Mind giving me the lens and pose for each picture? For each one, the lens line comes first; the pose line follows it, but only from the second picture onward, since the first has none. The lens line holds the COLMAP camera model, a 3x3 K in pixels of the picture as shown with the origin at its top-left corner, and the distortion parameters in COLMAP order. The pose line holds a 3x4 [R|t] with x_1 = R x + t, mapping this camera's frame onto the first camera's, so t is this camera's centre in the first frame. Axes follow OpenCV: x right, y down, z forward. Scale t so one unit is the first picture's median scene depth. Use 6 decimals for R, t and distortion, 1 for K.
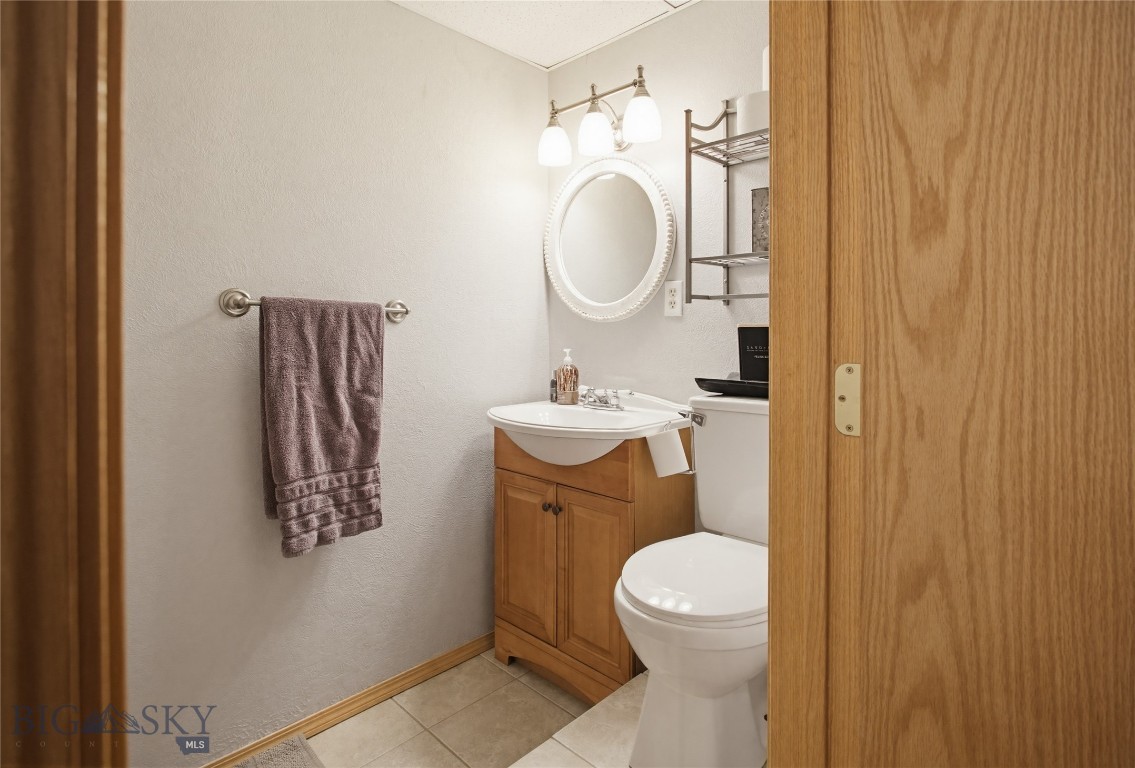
lens RADIAL K [[554.7, 0, 560.7], [0, 554.7, 332.5], [0, 0, 1]] dist [-0.009646, 0.003059]
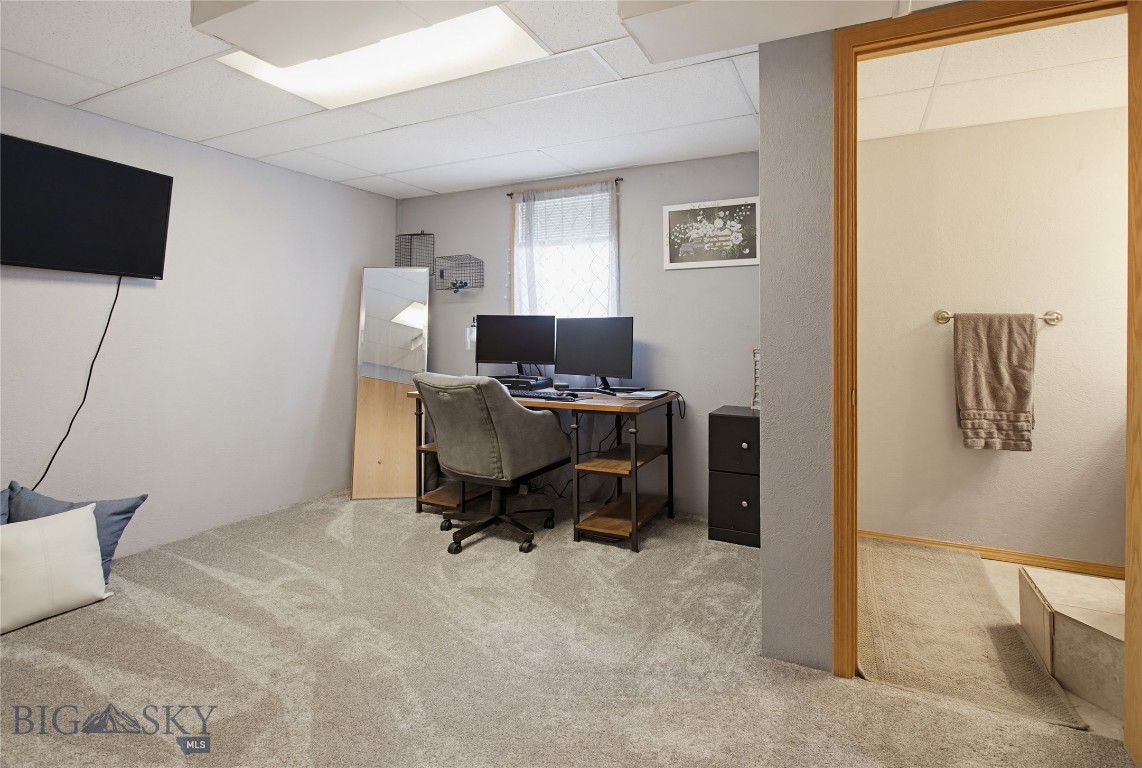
lens RADIAL K [[558.1, 0, 582.5], [0, 558.1, 339.4], [0, 0, 1]] dist [-0.009646, 0.003059]
pose [[0.307138, 0.008202, -0.951630, 0.868490], [-0.006073, 0.999959, 0.006658, 0.020986], [0.951646, 0.003734, 0.307176, -0.805538]]
